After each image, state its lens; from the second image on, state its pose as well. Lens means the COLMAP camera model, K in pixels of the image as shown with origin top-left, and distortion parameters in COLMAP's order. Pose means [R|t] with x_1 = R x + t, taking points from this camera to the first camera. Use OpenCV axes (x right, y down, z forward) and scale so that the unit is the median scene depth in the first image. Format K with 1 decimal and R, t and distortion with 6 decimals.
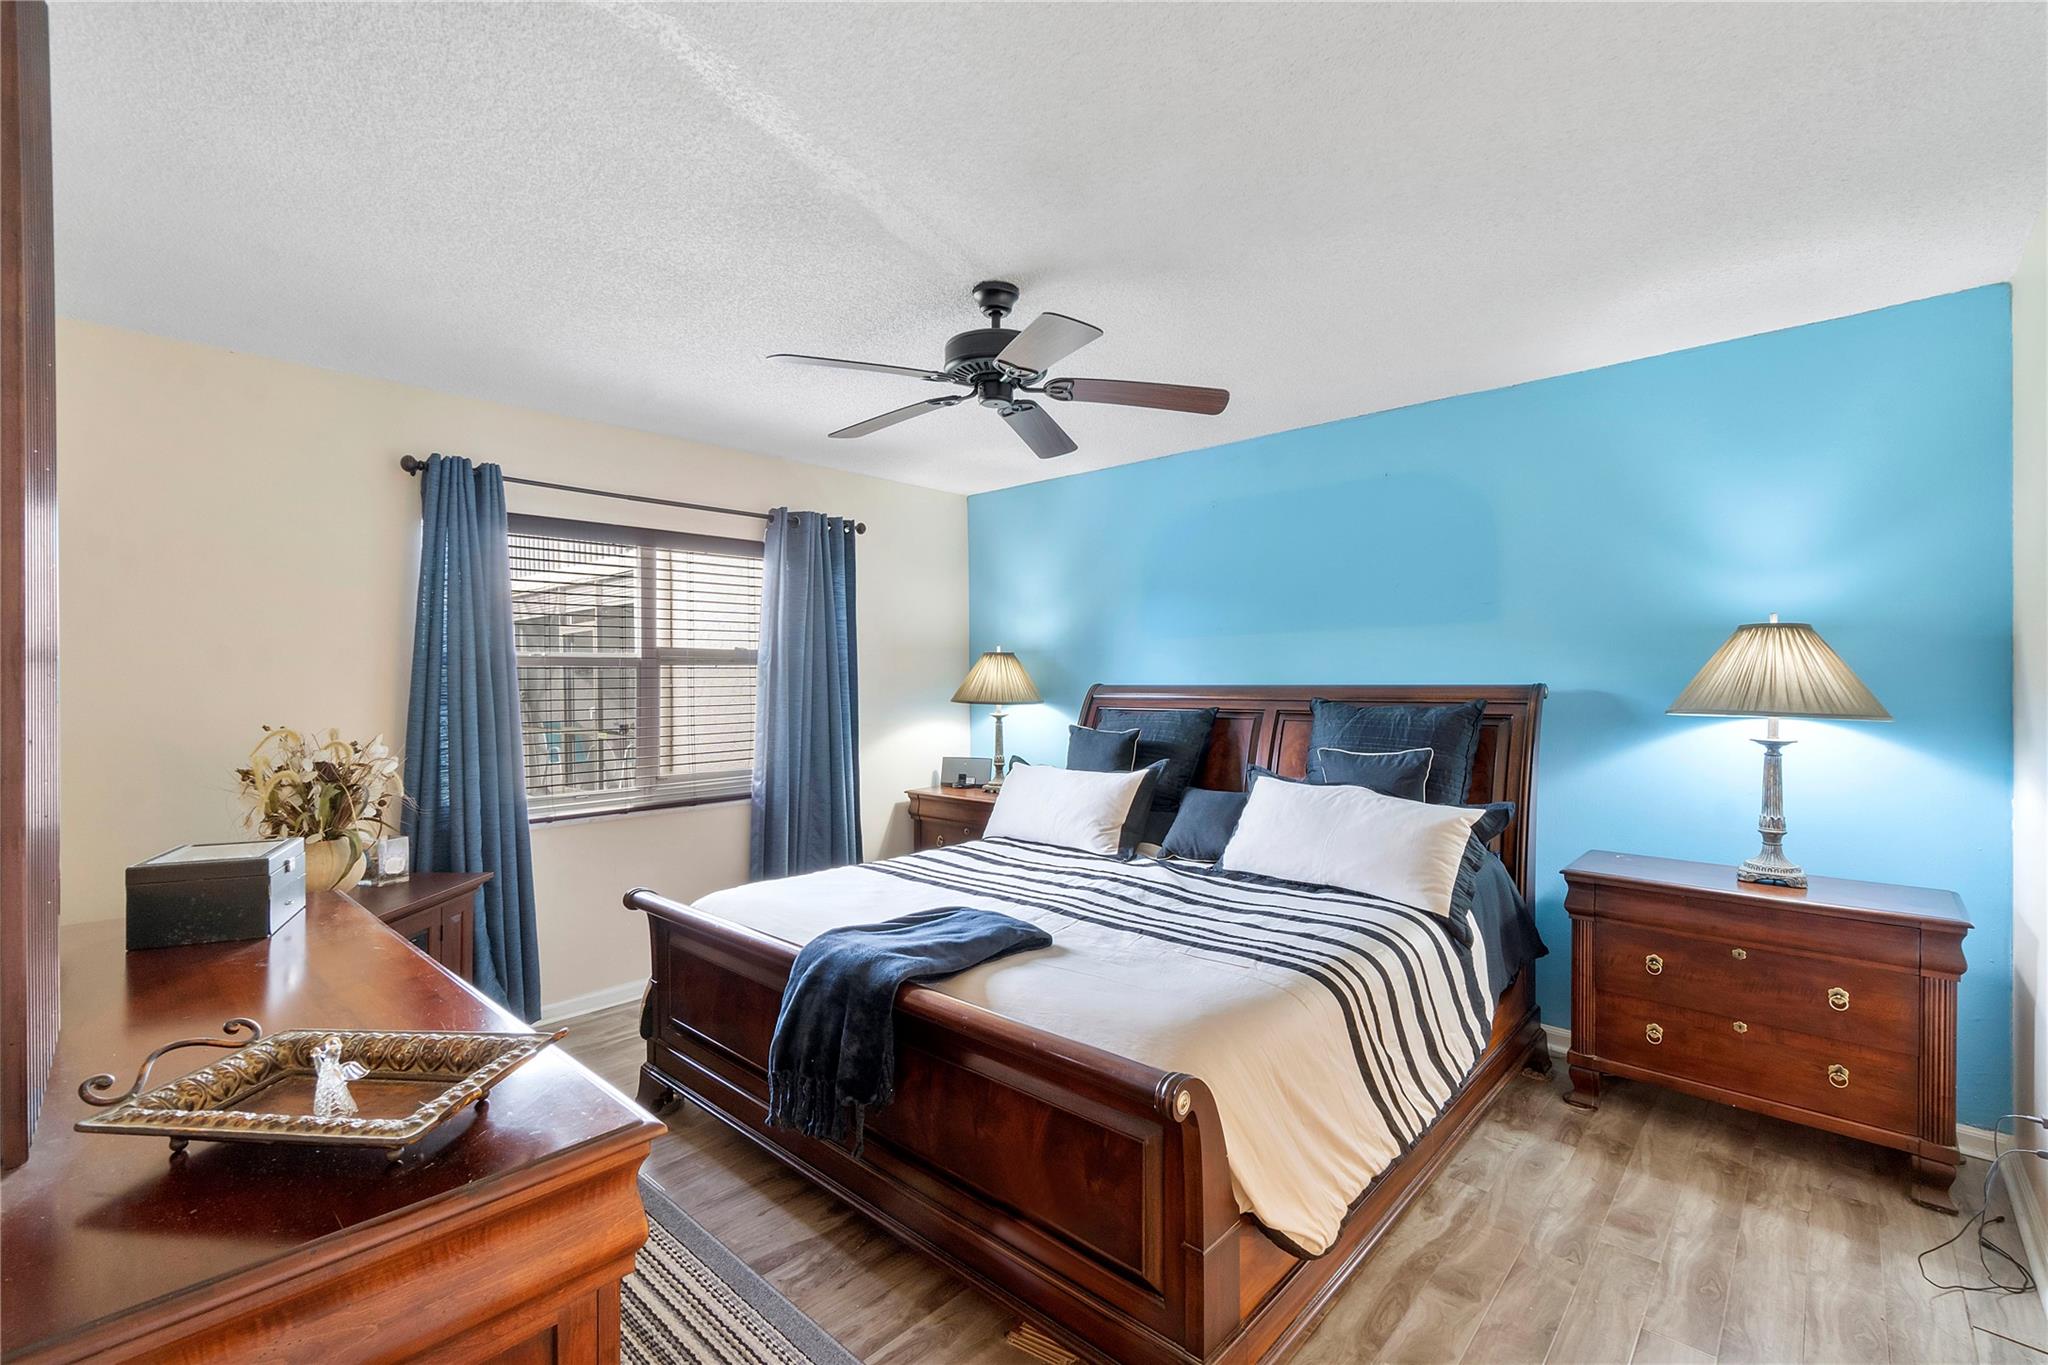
lens RADIAL K [[890.4, 0, 1022.4], [0, 890.4, 674.6], [0, 0, 1]] dist [-0.000820, -0.000518]
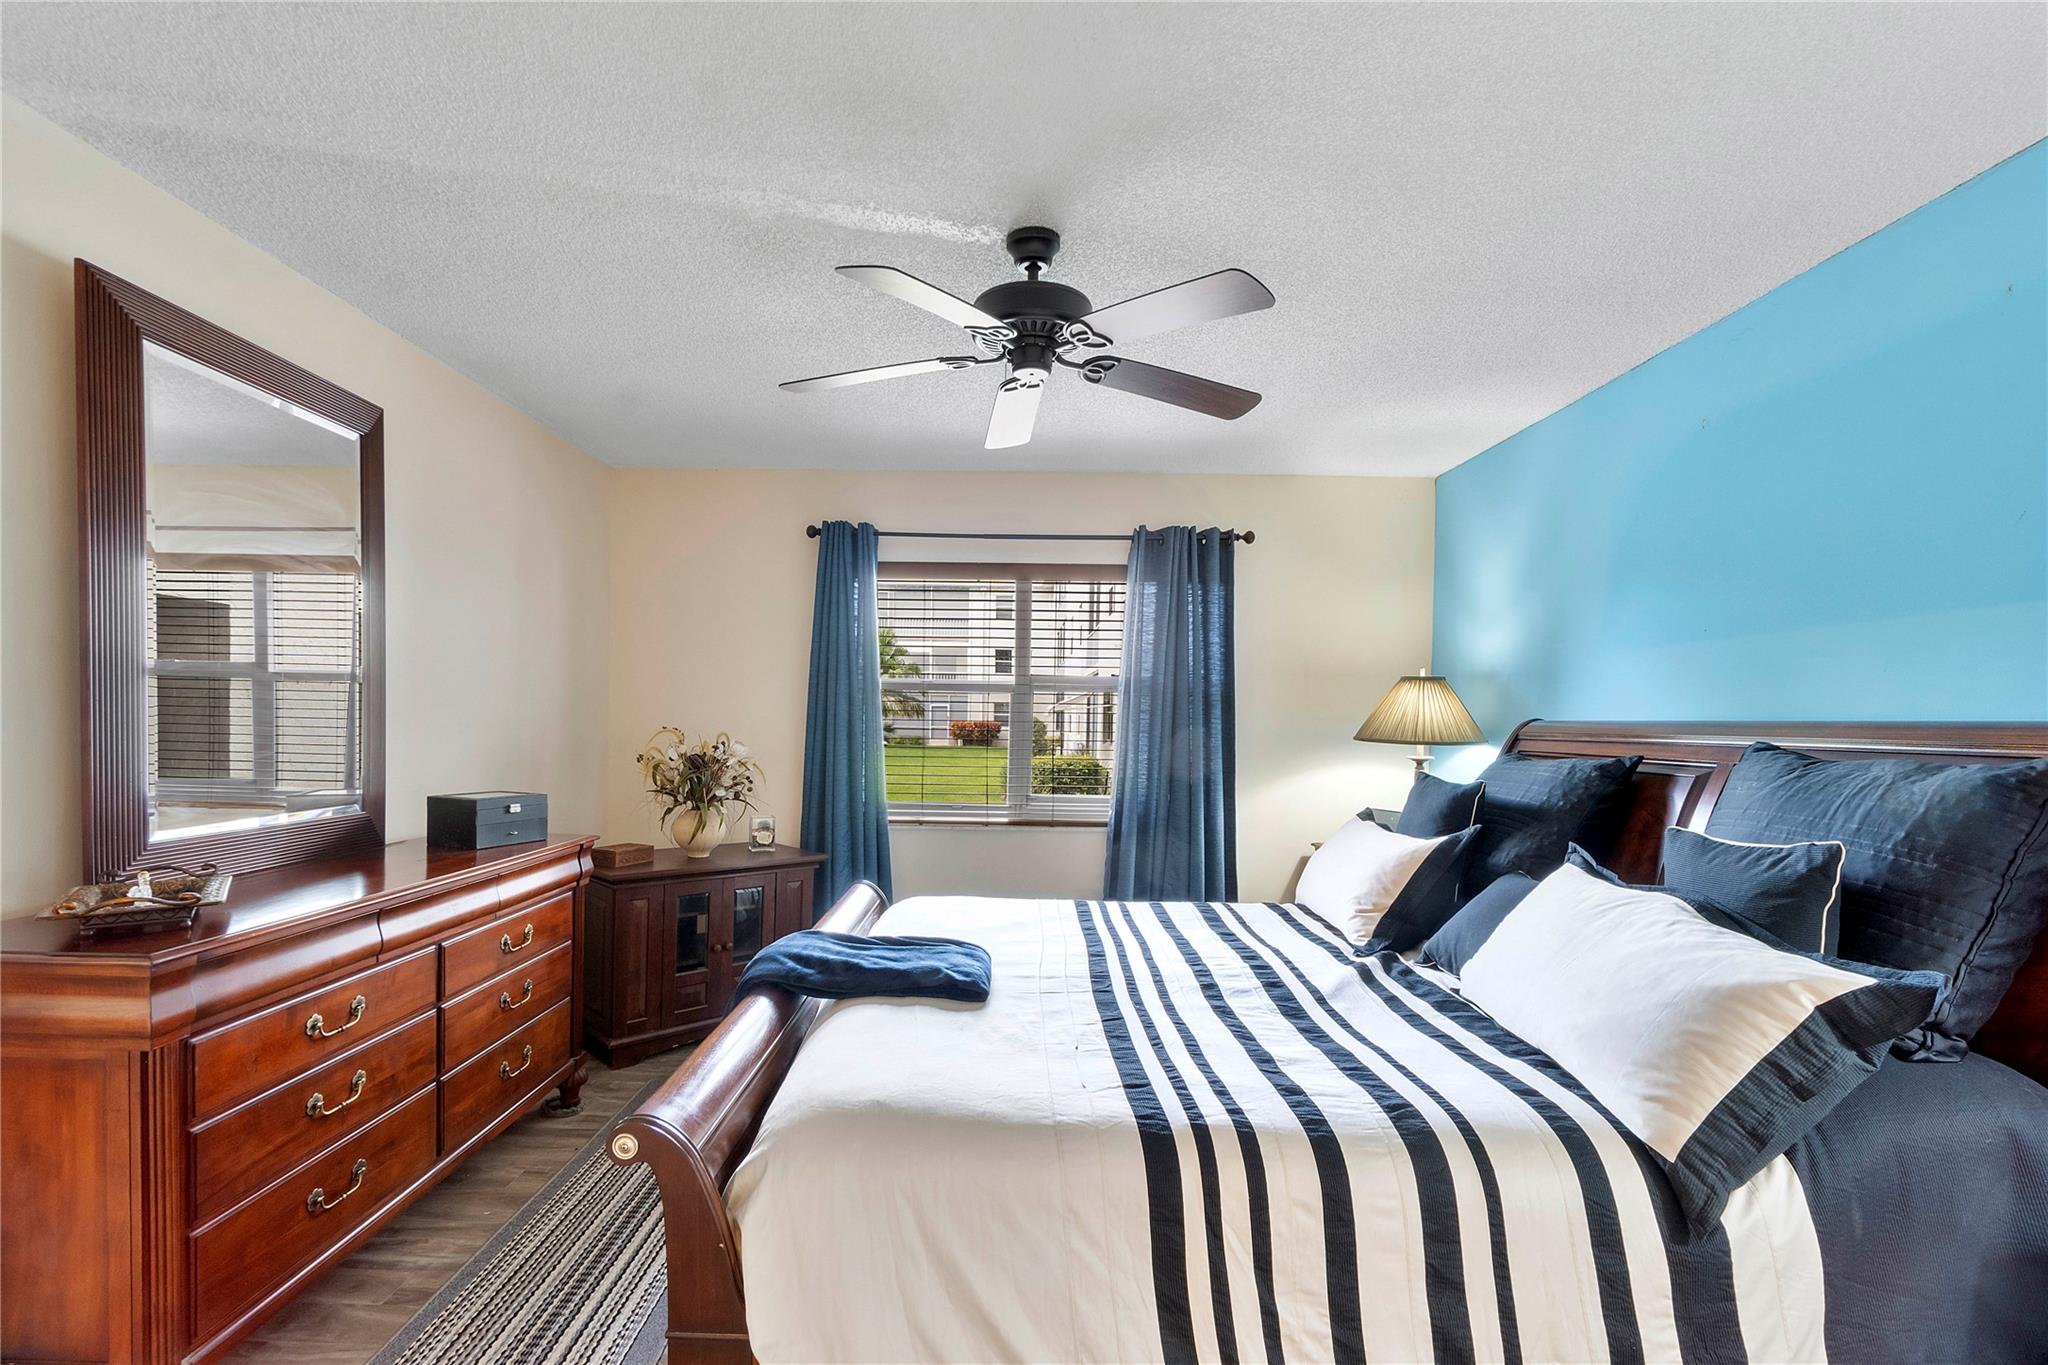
lens RADIAL K [[929.6, 0, 1017.2], [0, 929.6, 737.1], [0, 0, 1]] dist [0.001805, -0.000070]
pose [[0.678659, 0.032856, -0.733718, 0.452511], [-0.019245, 0.999451, 0.026955, 0.016366], [0.734201, -0.004173, 0.678919, 0.269806]]
